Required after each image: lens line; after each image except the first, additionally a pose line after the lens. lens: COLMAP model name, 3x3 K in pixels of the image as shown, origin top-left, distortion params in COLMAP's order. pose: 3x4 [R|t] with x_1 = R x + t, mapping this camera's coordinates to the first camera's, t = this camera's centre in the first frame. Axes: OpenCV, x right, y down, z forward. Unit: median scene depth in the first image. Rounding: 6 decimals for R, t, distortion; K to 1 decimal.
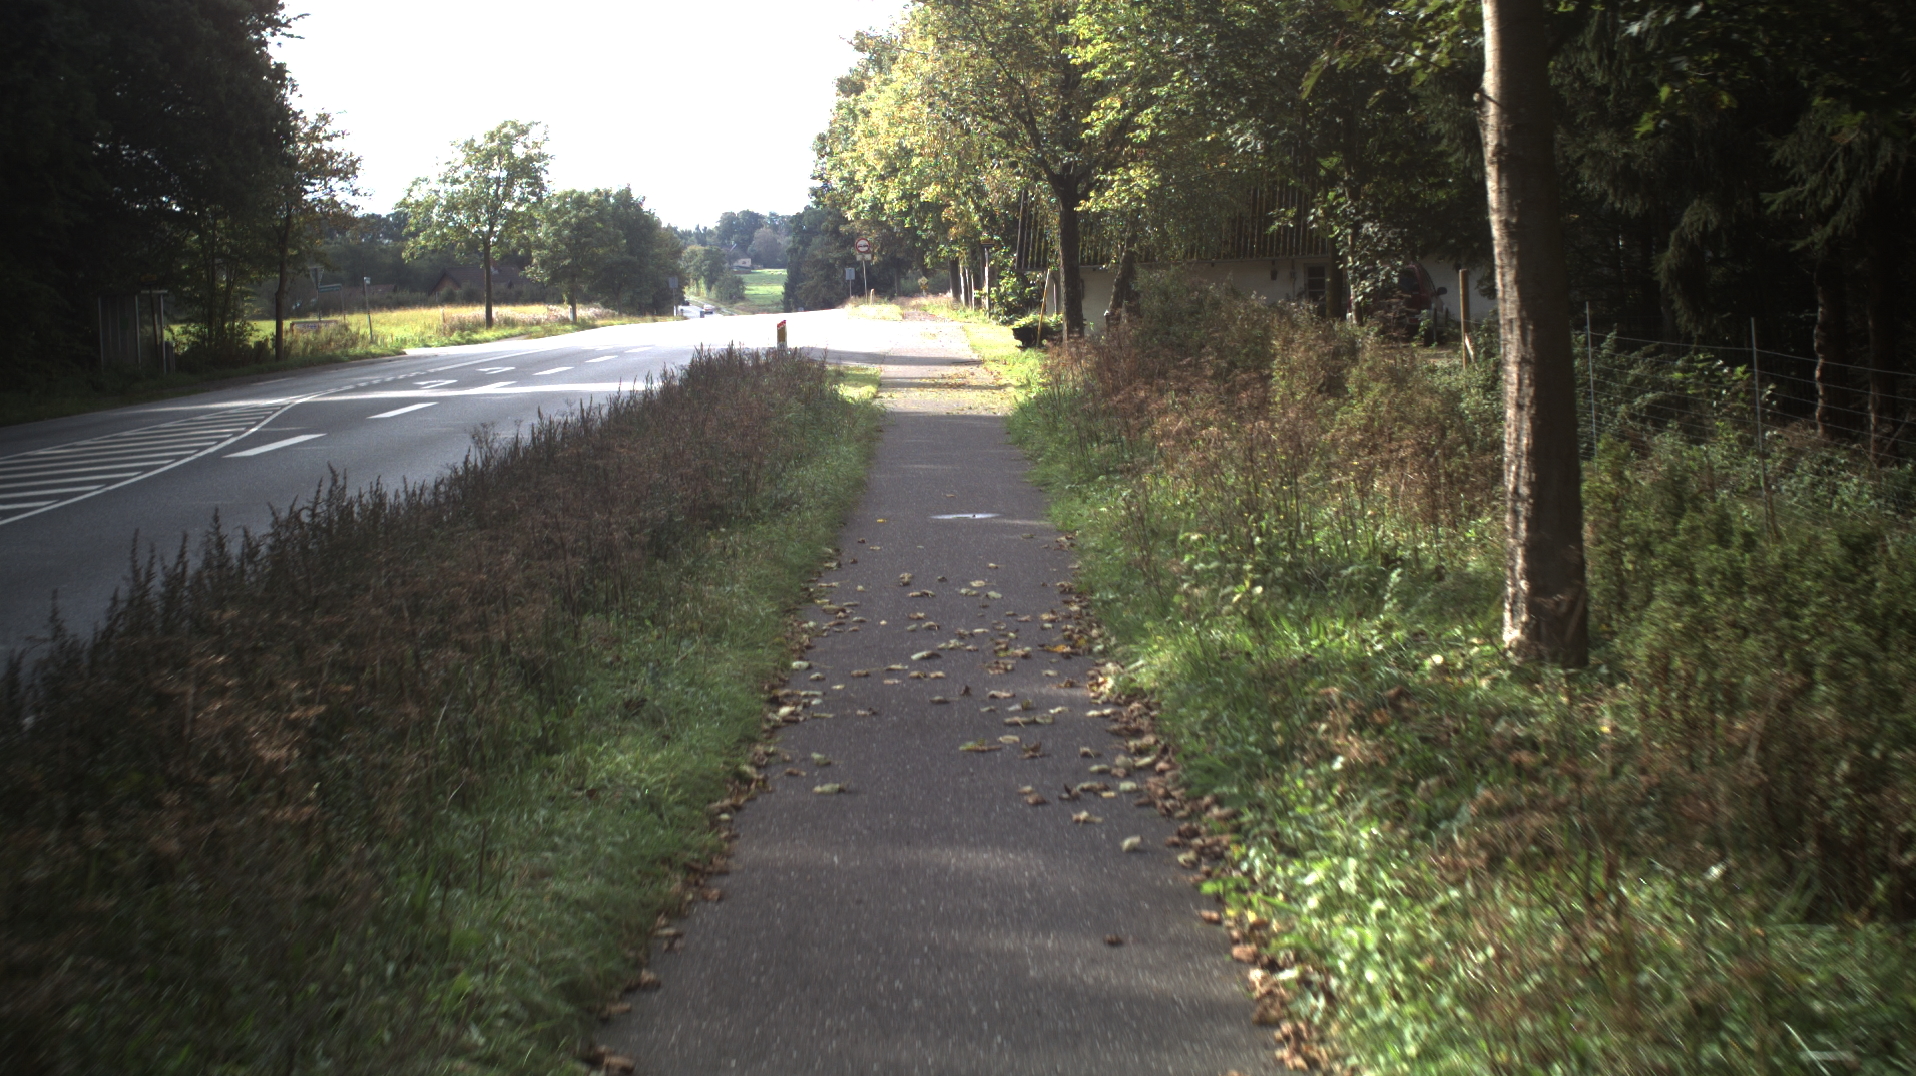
lens RADIAL K [[3498.1, 0, 950.2], [0, 3498.1, 546.5], [0, 0, 1]] dist [-0.246196, 0.000000]
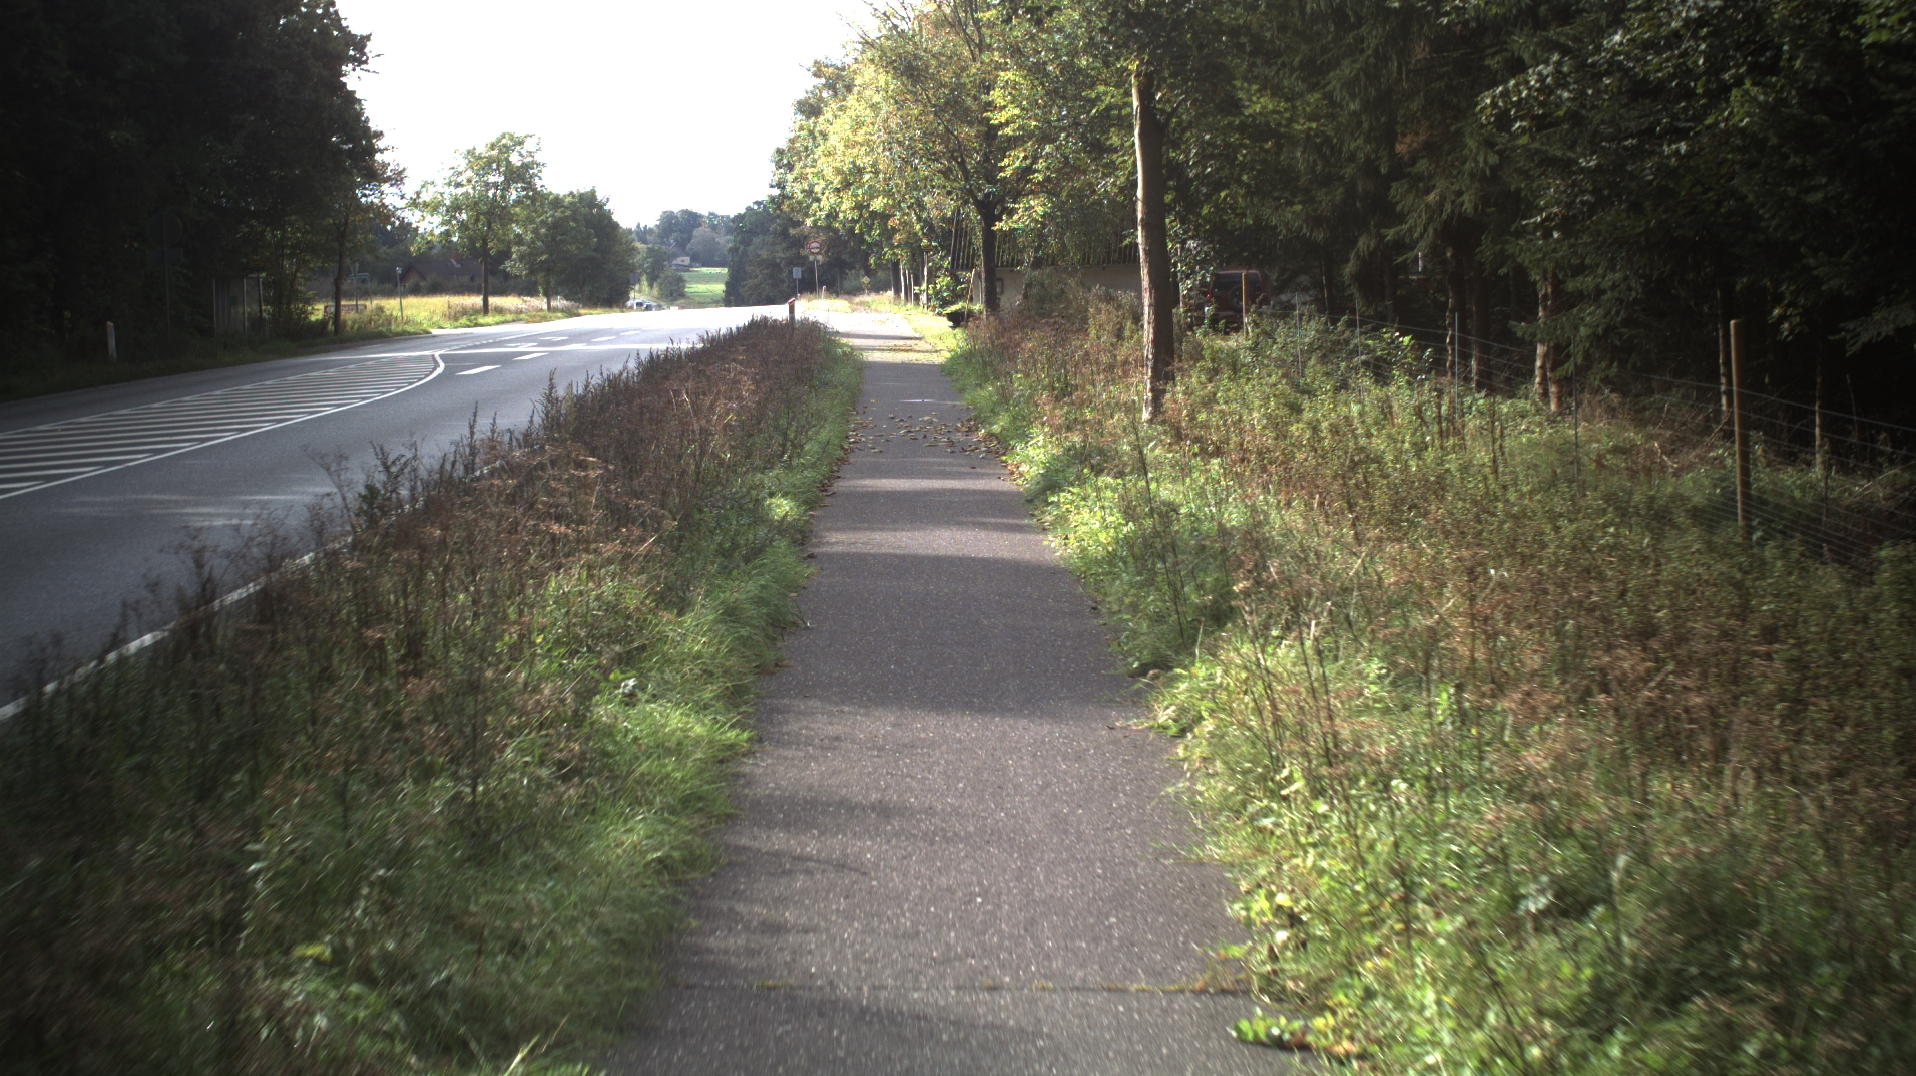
lens RADIAL K [[3498.1, 0, 959.1], [0, 3498.1, 536.3], [0, 0, 1]] dist [-0.246196, 0.000000]
pose [[0.999621, 0.016055, 0.022371, -0.004376], [-0.015974, 0.999865, -0.003796, 0.021144], [-0.022429, 0.003437, 0.999743, -0.255399]]
